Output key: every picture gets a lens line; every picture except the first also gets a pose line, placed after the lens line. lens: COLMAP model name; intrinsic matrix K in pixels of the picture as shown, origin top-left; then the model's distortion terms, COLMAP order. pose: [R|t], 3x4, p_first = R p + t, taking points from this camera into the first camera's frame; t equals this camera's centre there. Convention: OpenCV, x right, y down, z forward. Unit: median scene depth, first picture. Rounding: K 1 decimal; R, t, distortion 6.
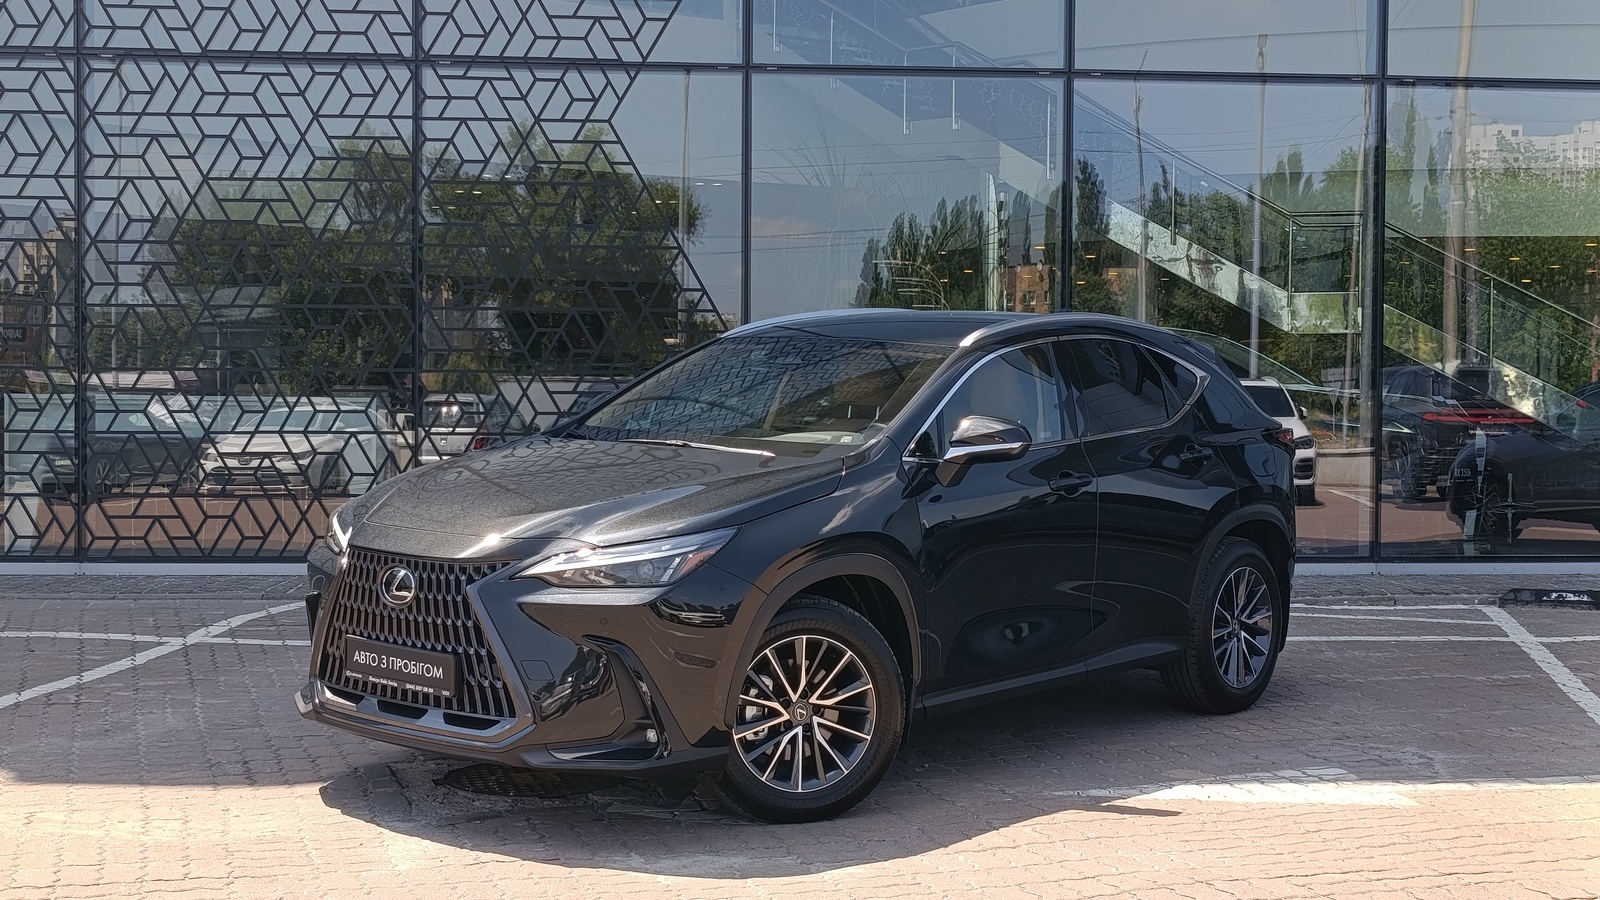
lens RADIAL K [[2064.0, 0, 806.3], [0, 2064.0, 439.1], [0, 0, 1]] dist [0.054031, 0.000000]
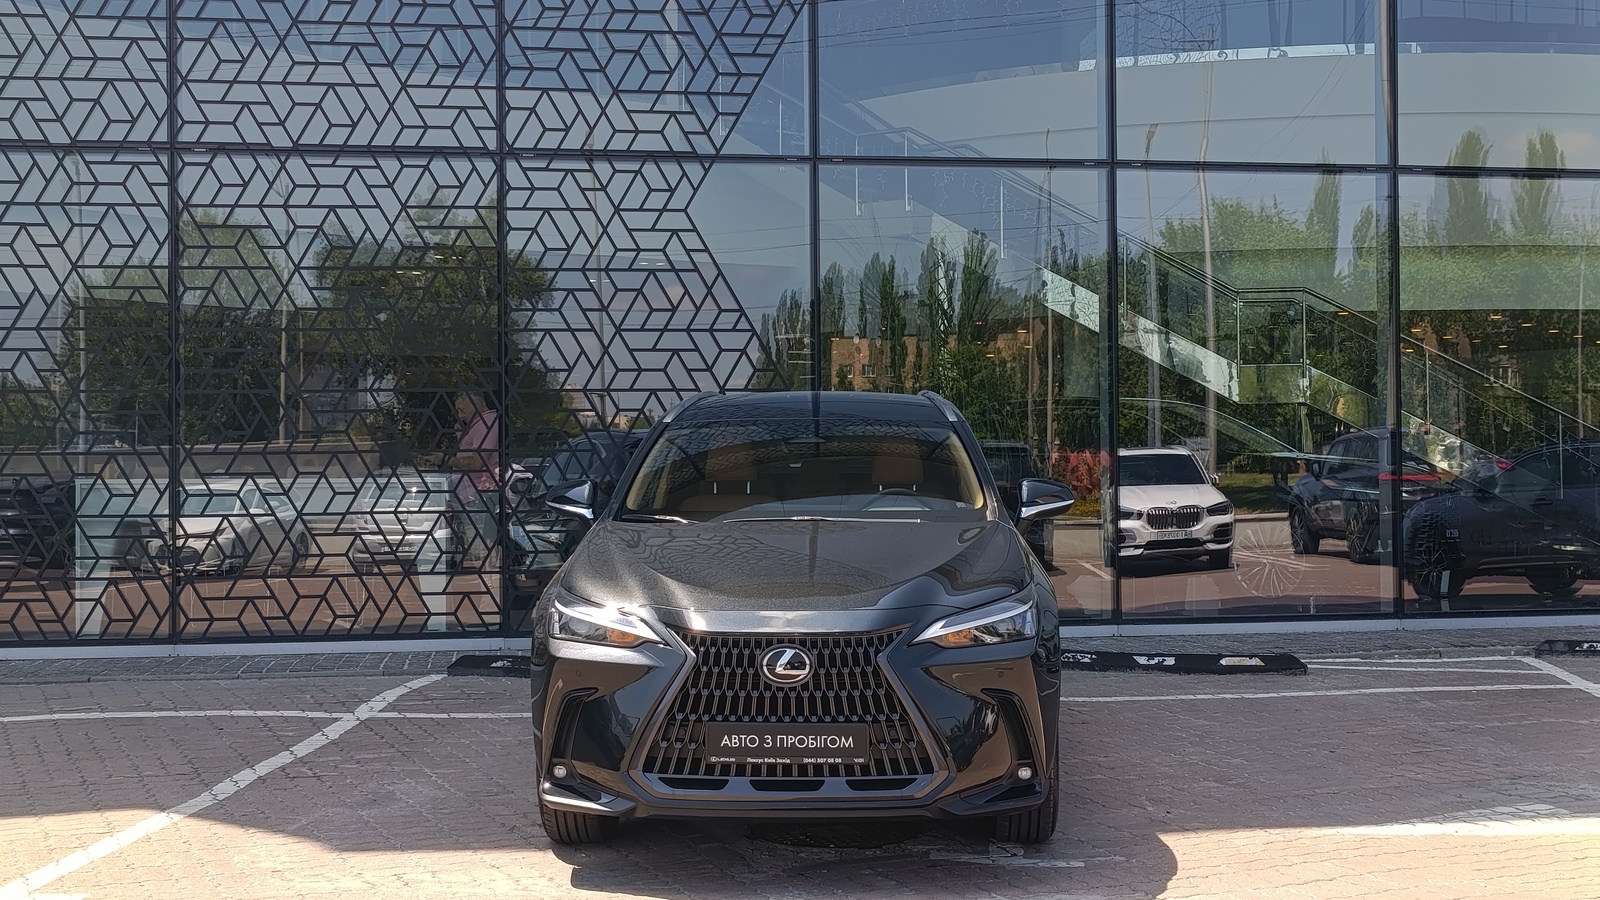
lens RADIAL K [[2064.0, 0, 778.7], [0, 2064.0, 434.4], [0, 0, 1]] dist [0.054031, 0.000000]
pose [[0.996190, -0.012908, 0.086250, -0.140366], [0.016069, 0.999221, -0.036055, -0.001987], [-0.085718, 0.037303, 0.995621, -0.040897]]
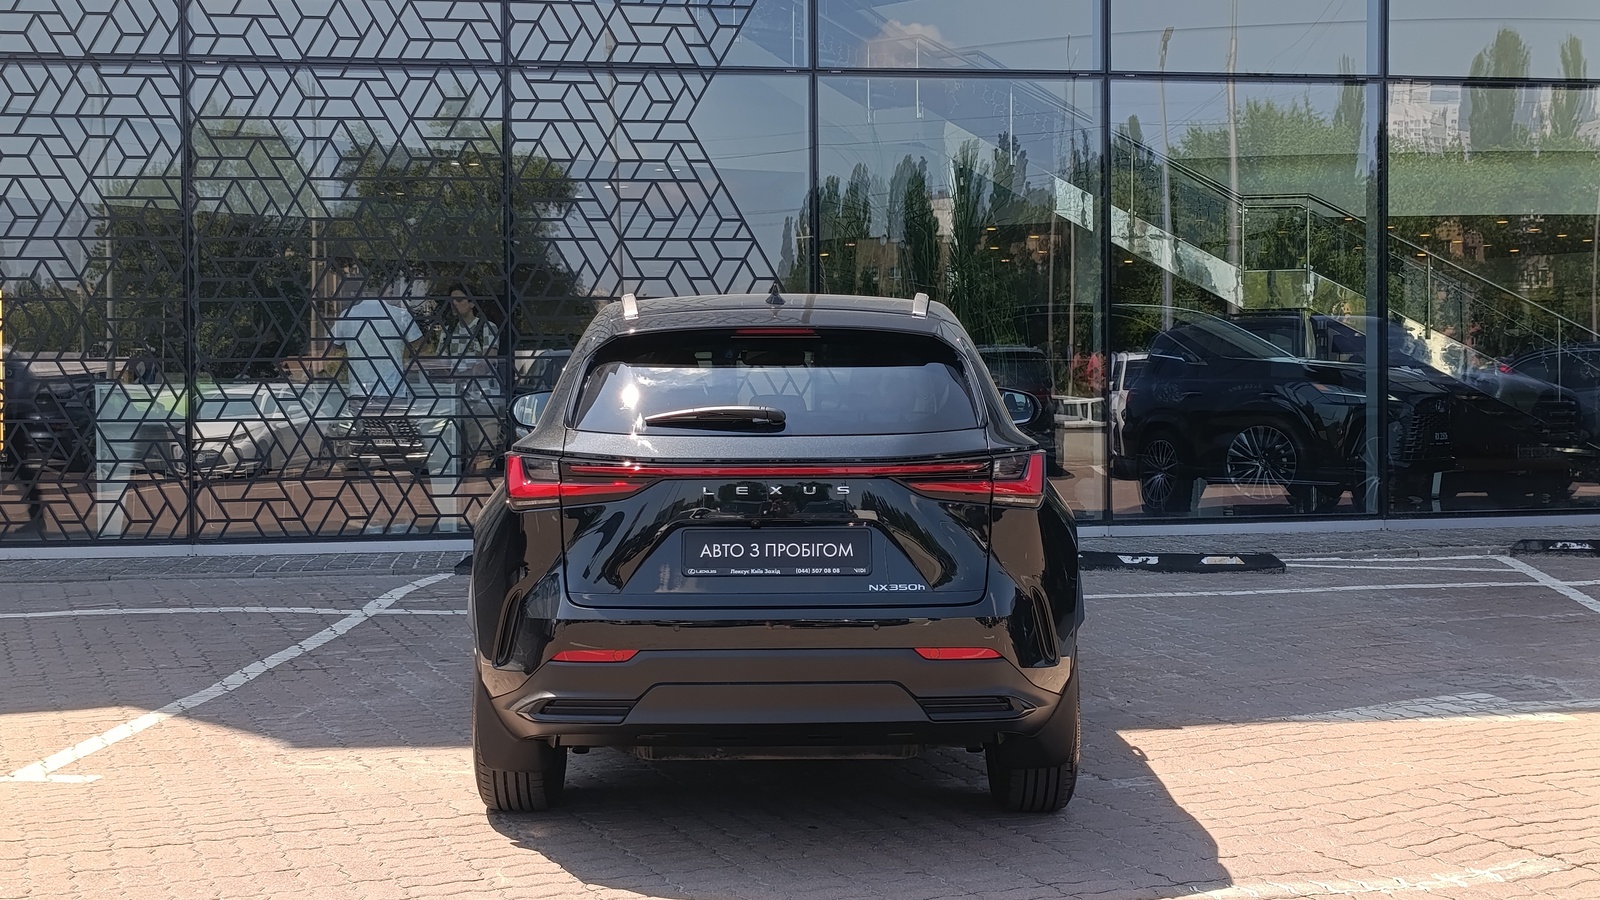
lens RADIAL K [[2064.0, 0, 803.8], [0, 2064.0, 425.1], [0, 0, 1]] dist [0.054031, 0.000000]
pose [[0.996467, -0.017045, 0.082241, -0.126028], [0.016592, 0.999843, 0.006194, -0.002382], [-0.082333, -0.004807, 0.996593, -0.071712]]
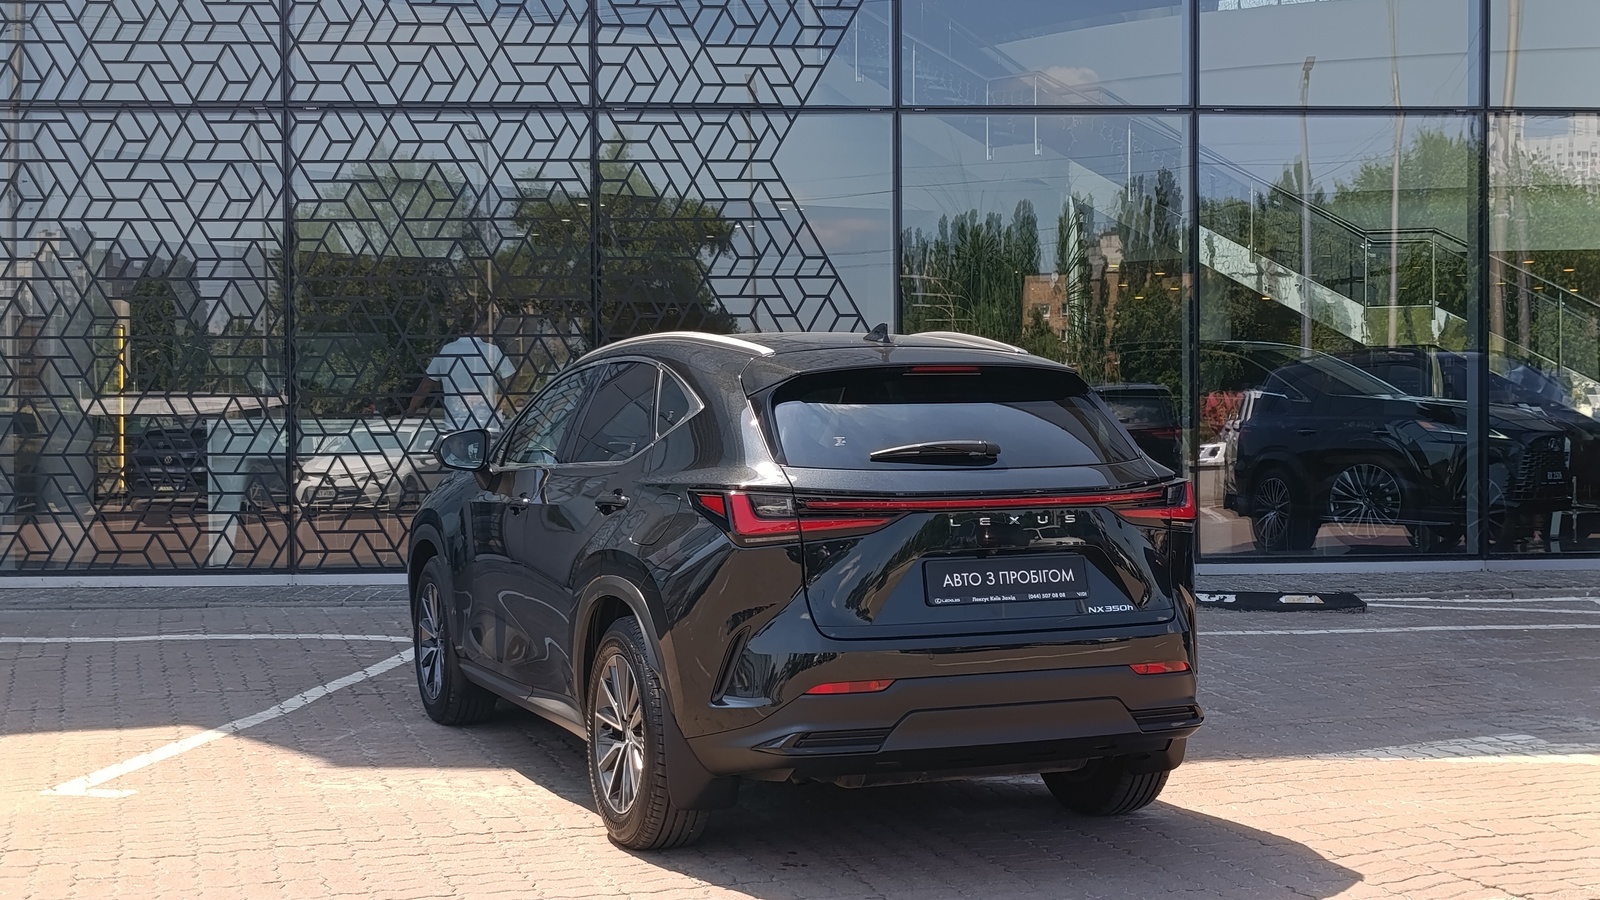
lens RADIAL K [[2064.0, 0, 788.1], [0, 2064.0, 458.2], [0, 0, 1]] dist [0.054031, 0.000000]
pose [[0.999885, -0.013312, -0.007295, -0.080714], [0.013326, 0.999909, 0.001949, -0.000031], [0.007269, -0.002046, 0.999971, -0.082231]]
